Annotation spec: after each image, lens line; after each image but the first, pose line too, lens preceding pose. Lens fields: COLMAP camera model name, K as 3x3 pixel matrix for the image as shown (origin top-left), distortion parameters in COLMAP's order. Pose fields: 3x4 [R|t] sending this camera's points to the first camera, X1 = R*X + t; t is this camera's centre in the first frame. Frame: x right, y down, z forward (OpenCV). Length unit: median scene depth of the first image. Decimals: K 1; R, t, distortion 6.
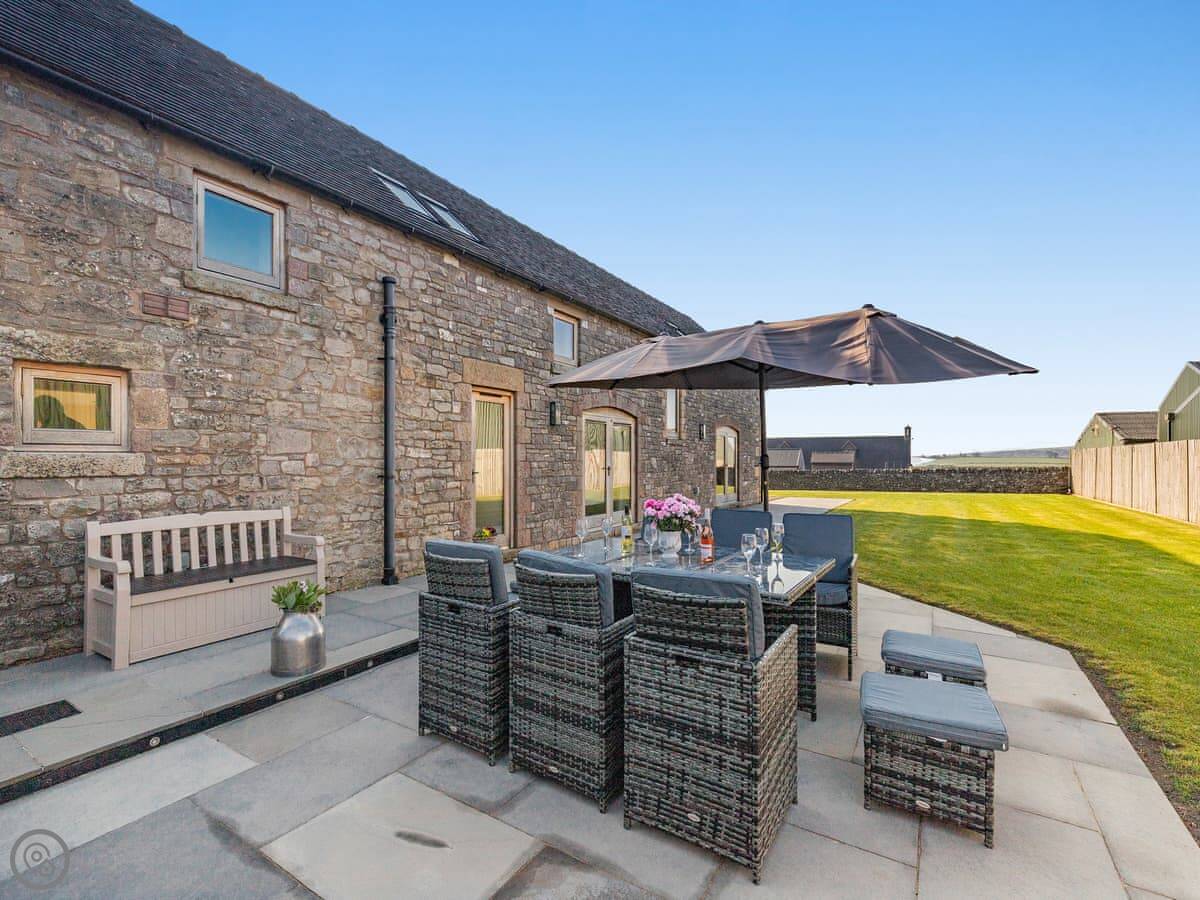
lens RADIAL K [[537.8, 0, 603.3], [0, 537.8, 462.4], [0, 0, 1]] dist [0.003744, -0.000312]
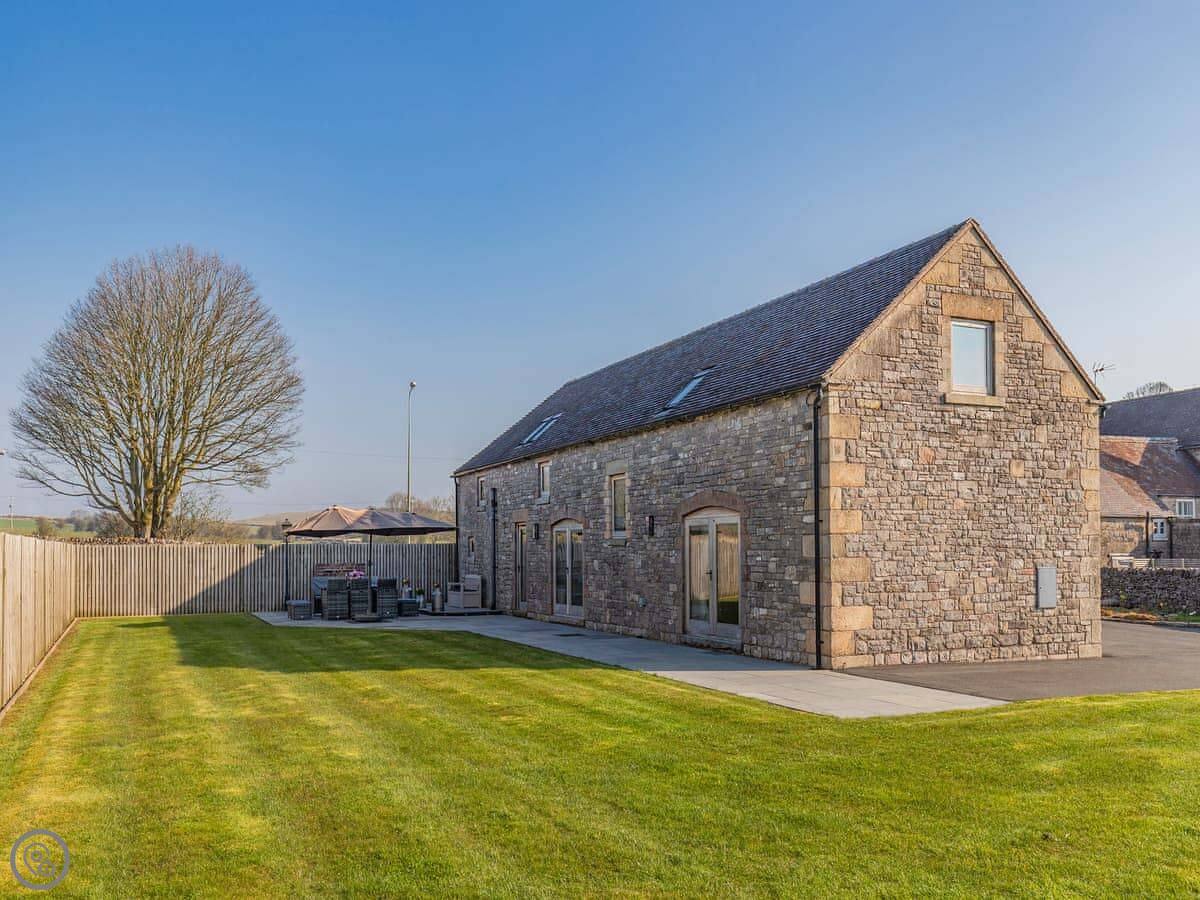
lens RADIAL K [[1155.3, 0, 600.0], [0, 1155.3, 450.0], [0, 0, 1]] dist [-0.111284, 0.002653]
pose [[-0.580479, -0.063428, -0.811801, 4.469051], [0.005476, 0.996635, -0.081785, -0.089529], [0.814257, -0.051920, -0.578178, 5.469265]]
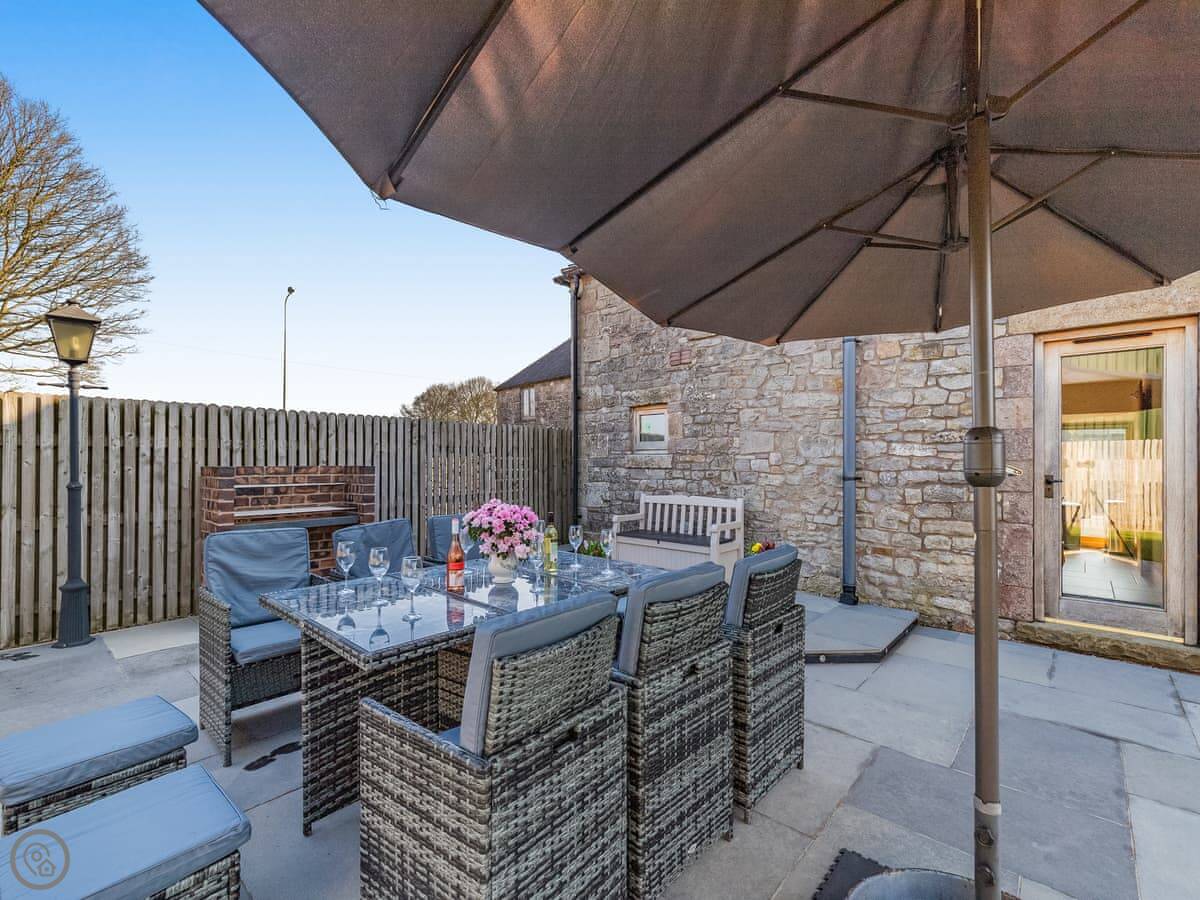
lens RADIAL K [[537.8, 0, 603.3], [0, 537.8, 462.4], [0, 0, 1]] dist [0.003744, -0.000312]
pose [[-0.175418, 0.000550, -0.984494, 0.584805], [-0.010347, 0.999944, 0.002402, 0.003663], [0.984440, 0.010608, -0.175403, 0.857193]]
